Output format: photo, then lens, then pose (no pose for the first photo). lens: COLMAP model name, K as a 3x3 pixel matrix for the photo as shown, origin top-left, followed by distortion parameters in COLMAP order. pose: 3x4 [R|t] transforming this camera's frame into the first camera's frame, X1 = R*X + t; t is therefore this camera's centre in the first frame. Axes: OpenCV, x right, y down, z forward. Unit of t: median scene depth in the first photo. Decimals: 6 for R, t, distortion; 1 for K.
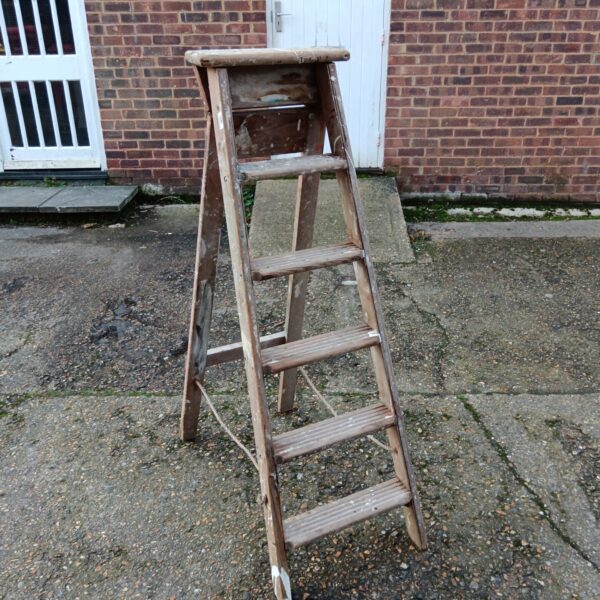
lens RADIAL K [[619.2, 0, 300.5], [0, 619.2, 304.4], [0, 0, 1]] dist [0.000797, 0.000000]
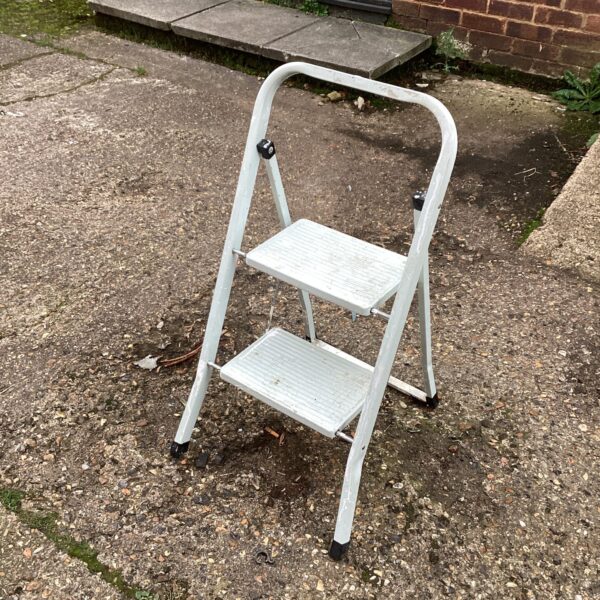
lens RADIAL K [[737.4, 0, 294.7], [0, 737.4, 277.3], [0, 0, 1]] dist [0.035516, 0.000000]
pose [[0.825782, 0.335452, -0.453384, 0.030969], [-0.245927, 0.937606, 0.245795, -0.125179], [0.507548, -0.091474, 0.856754, 0.321910]]
